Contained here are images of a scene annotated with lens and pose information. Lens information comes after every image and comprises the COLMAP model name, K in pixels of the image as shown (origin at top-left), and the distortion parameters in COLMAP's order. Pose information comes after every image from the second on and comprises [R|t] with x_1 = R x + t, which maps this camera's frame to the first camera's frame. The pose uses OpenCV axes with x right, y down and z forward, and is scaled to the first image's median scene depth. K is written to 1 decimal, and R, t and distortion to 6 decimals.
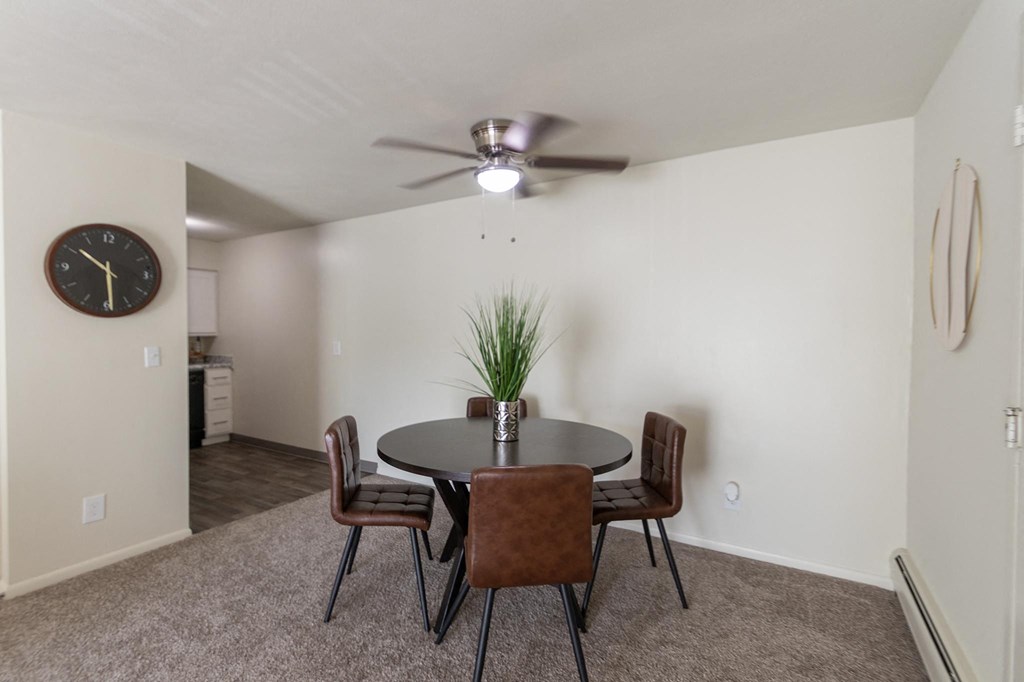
lens RADIAL K [[478.0, 0, 506.4], [0, 478.0, 342.5], [0, 0, 1]] dist [0.000685, -0.000101]
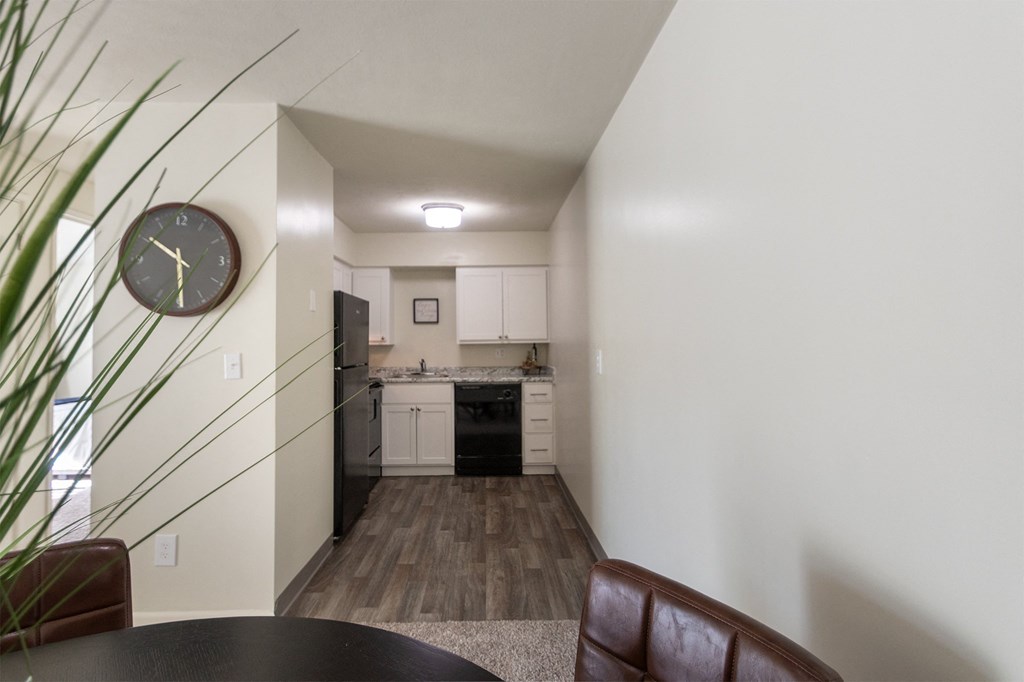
lens RADIAL K [[492.5, 0, 497.1], [0, 492.5, 331.7], [0, 0, 1]] dist [-0.001536, -0.000355]
pose [[0.514812, -0.020717, -0.857053, 0.164144], [-0.016742, 0.999274, -0.034211, -0.005974], [0.857139, 0.031961, 0.514092, 1.002615]]
